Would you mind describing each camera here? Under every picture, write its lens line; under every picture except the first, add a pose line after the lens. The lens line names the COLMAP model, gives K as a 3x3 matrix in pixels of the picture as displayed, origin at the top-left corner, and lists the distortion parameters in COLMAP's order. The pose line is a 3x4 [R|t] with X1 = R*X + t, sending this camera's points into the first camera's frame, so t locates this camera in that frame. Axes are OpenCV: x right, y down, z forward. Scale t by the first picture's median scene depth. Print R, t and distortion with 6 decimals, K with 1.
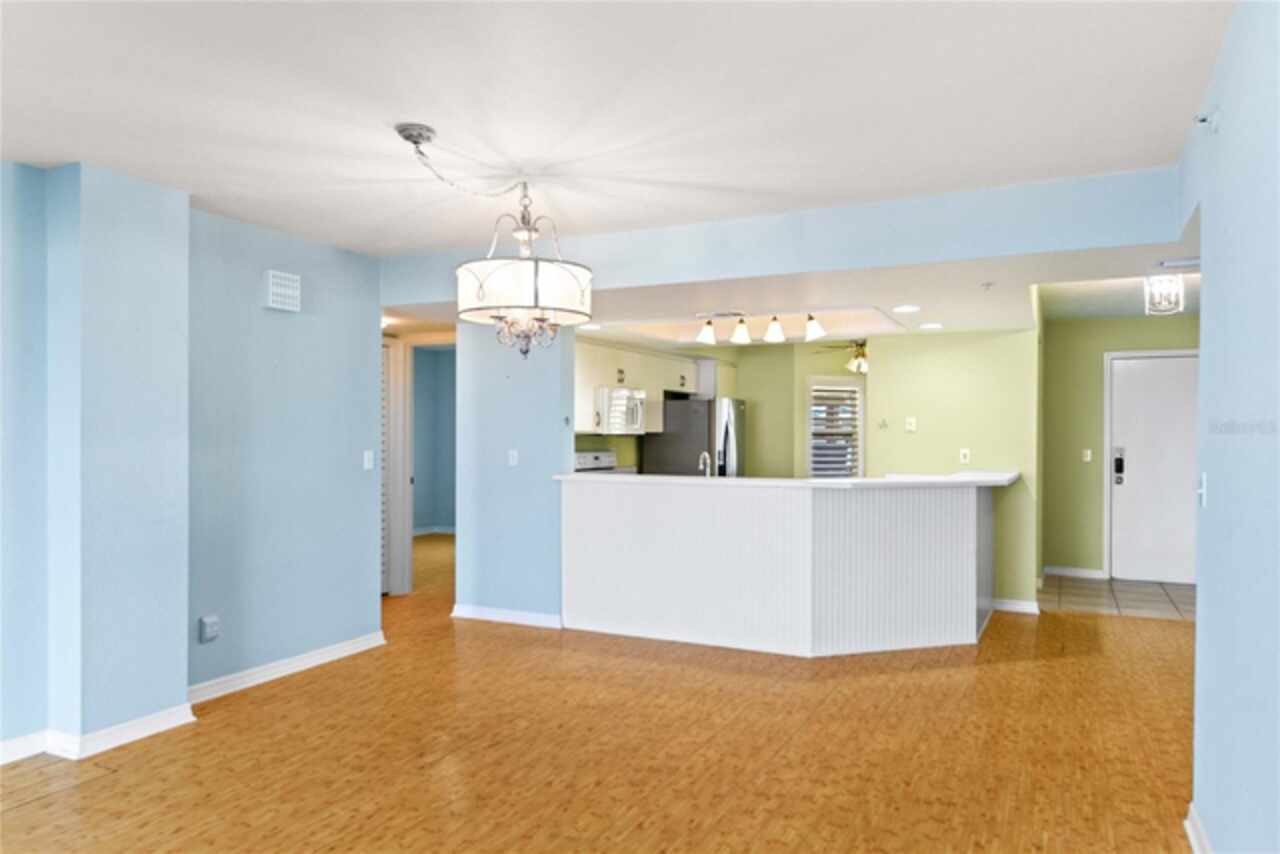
lens RADIAL K [[865.5, 0, 644.8], [0, 865.5, 429.9], [0, 0, 1]] dist [0.011341, 0.003810]
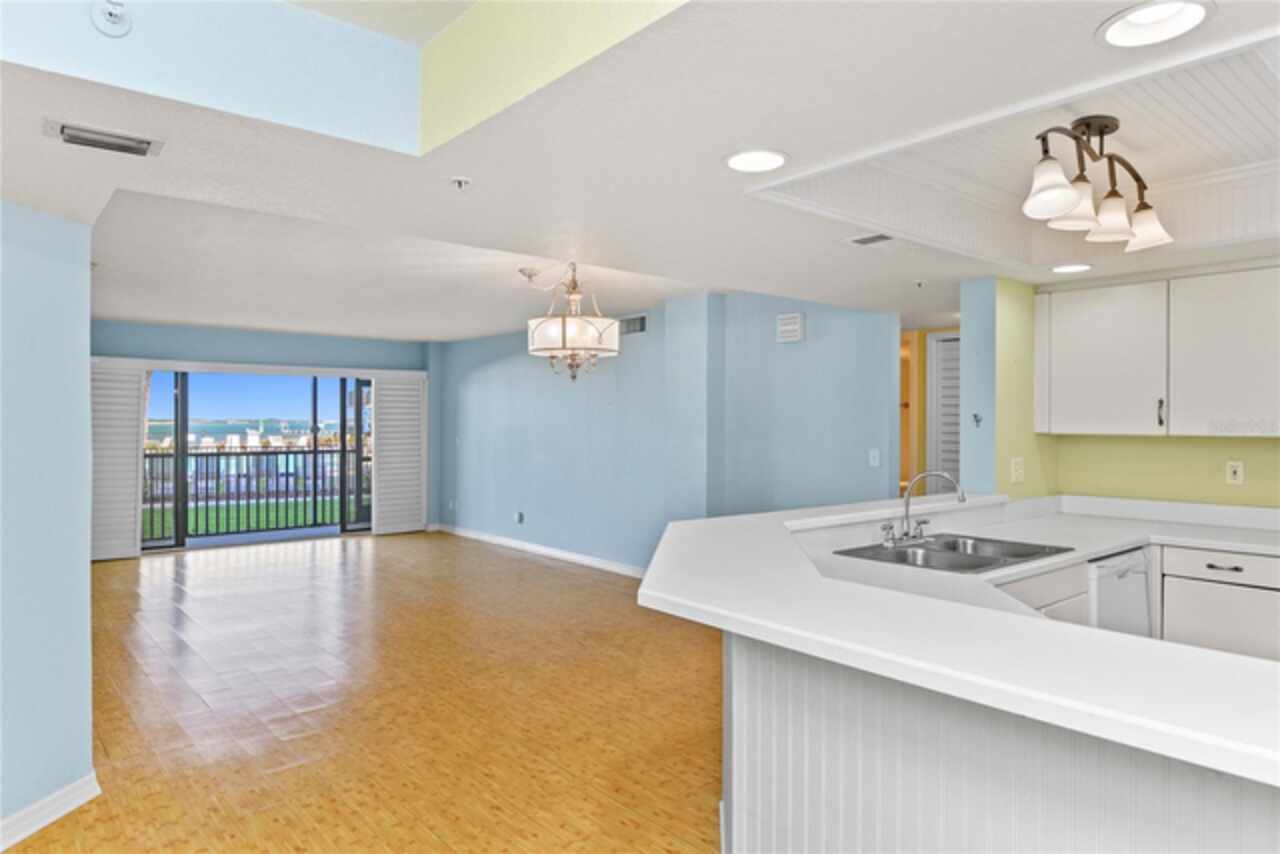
lens RADIAL K [[779.3, 0, 640.0], [0, 779.3, 427.0], [0, 0, 1]] dist [0.005674, -0.002216]
pose [[-0.398560, 0.001861, -0.917140, 0.674704], [0.002361, 0.999997, 0.001003, -0.006149], [0.917139, -0.001765, -0.398563, 1.088707]]
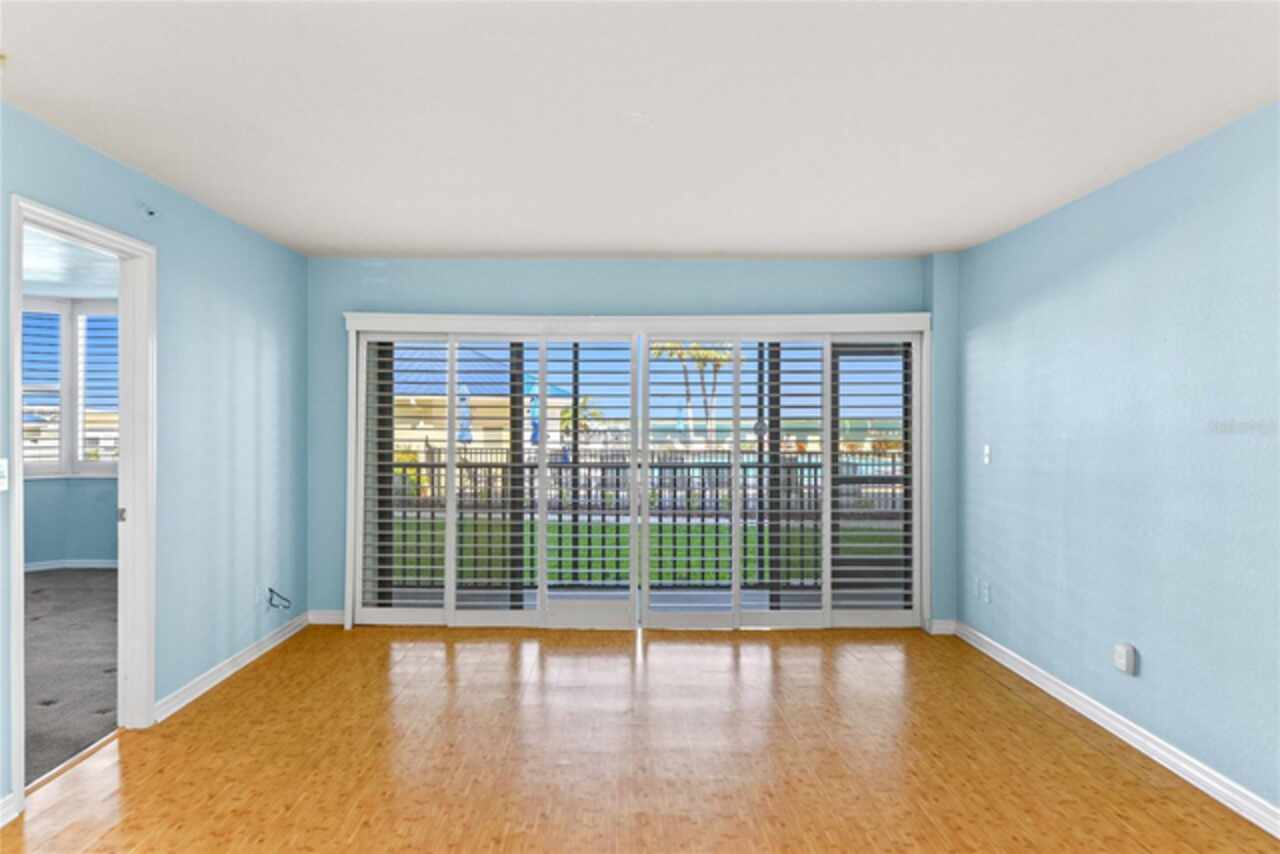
lens RADIAL K [[909.1, 0, 621.7], [0, 909.1, 421.0], [0, 0, 1]] dist [0.017810, -0.000215]
pose [[-0.895213, -0.004741, -0.445614, 0.000489], [-0.001343, 0.999968, -0.007942, -0.000204], [0.445637, -0.006511, -0.895190, 0.701279]]
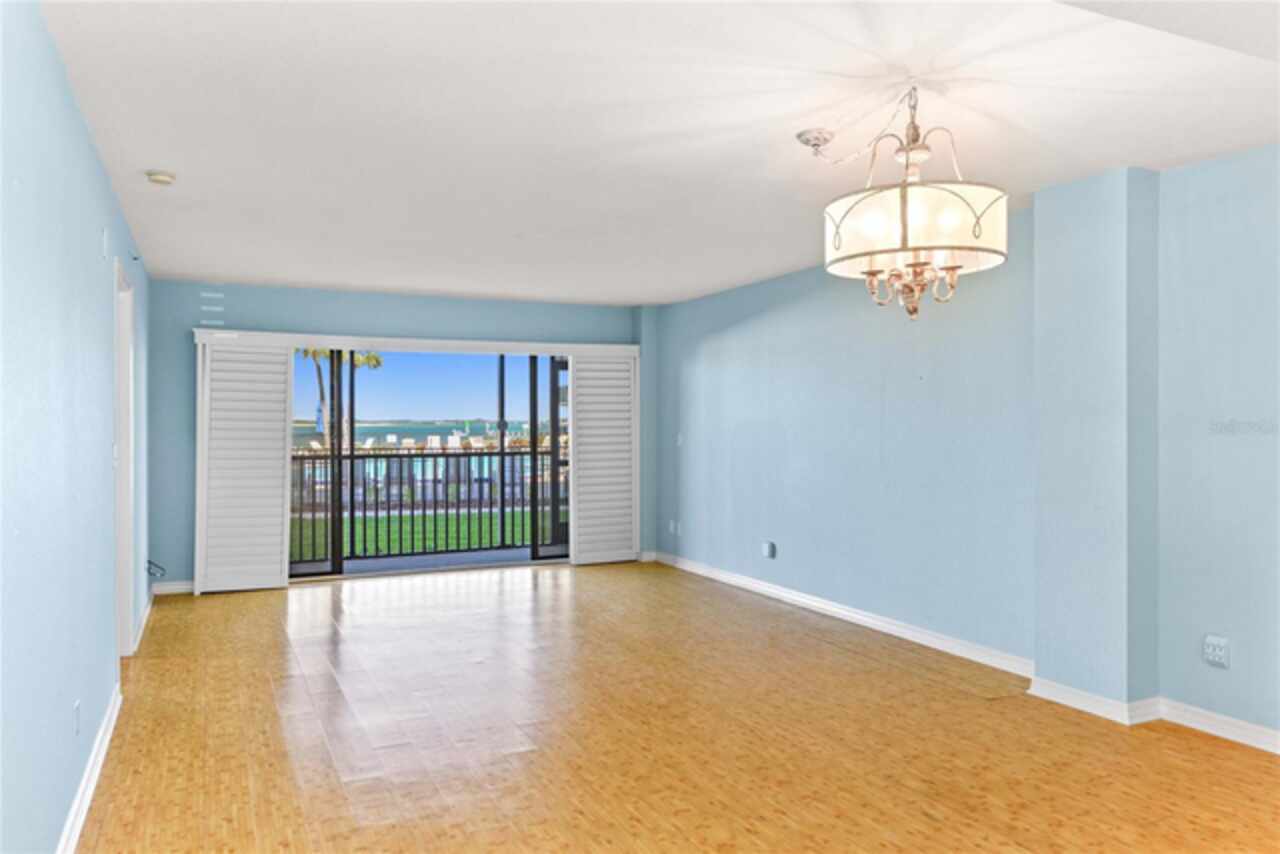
lens RADIAL K [[904.6, 0, 640.0], [0, 904.6, 427.0], [0, 0, 1]] dist [0.038066, -0.001048]
pose [[-0.623713, 0.004534, -0.781641, 0.426598], [0.007258, 0.999974, 0.000010, 0.006229], [0.781620, -0.005667, -0.623729, 0.883475]]
